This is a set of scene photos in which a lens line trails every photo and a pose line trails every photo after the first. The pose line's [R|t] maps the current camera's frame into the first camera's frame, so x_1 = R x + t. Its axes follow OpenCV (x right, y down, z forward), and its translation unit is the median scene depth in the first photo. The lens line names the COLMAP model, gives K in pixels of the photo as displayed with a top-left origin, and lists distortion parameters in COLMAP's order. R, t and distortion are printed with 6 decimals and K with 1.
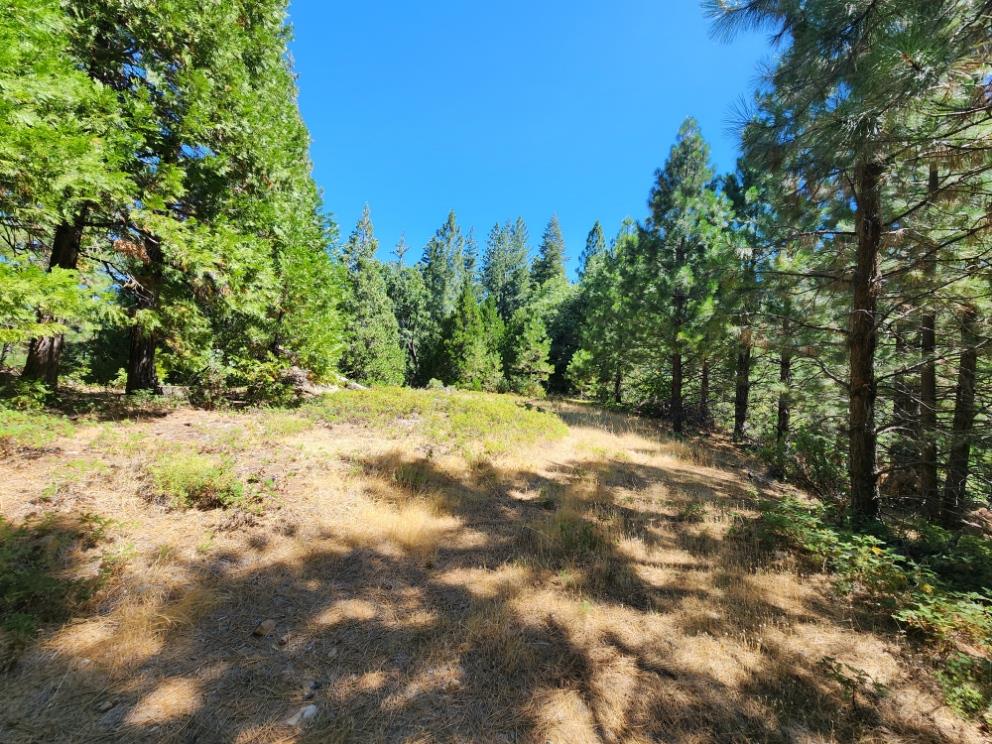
lens RADIAL K [[399.3, 0, 497.3], [0, 399.3, 370.5], [0, 0, 1]] dist [0.001348, 0.000024]
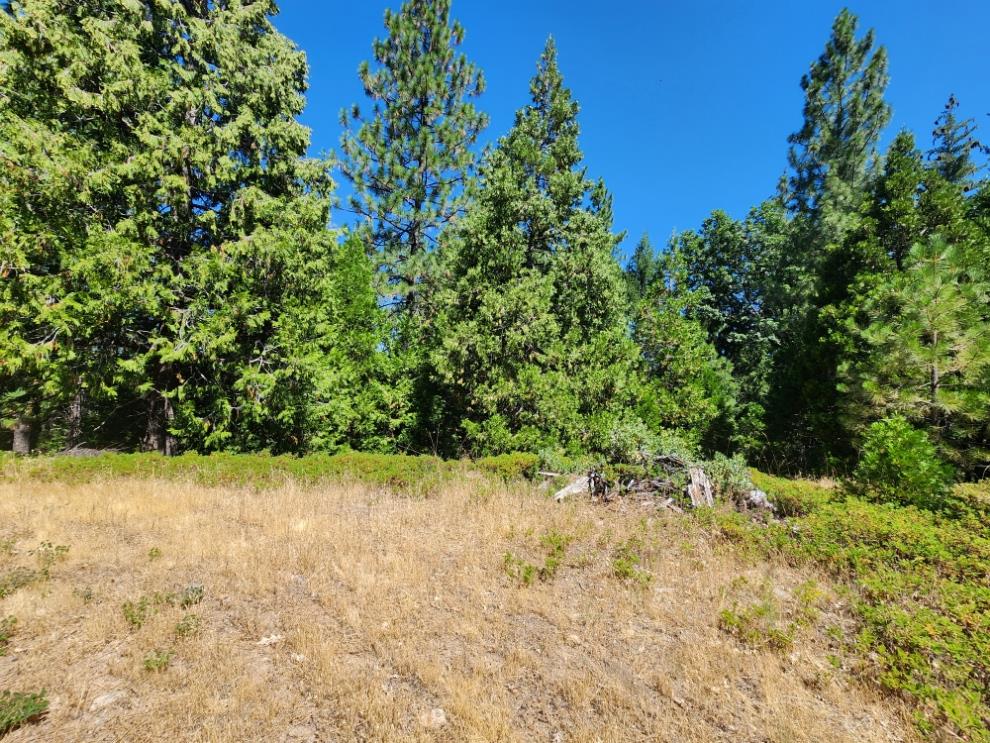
lens RADIAL K [[398.5, 0, 493.3], [0, 398.5, 370.2], [0, 0, 1]] dist [0.001348, 0.000024]
pose [[0.543288, -0.098180, -0.833786, 0.001459], [0.020663, 0.994401, -0.103629, 0.012652], [0.839292, 0.039072, 0.542275, 0.758492]]
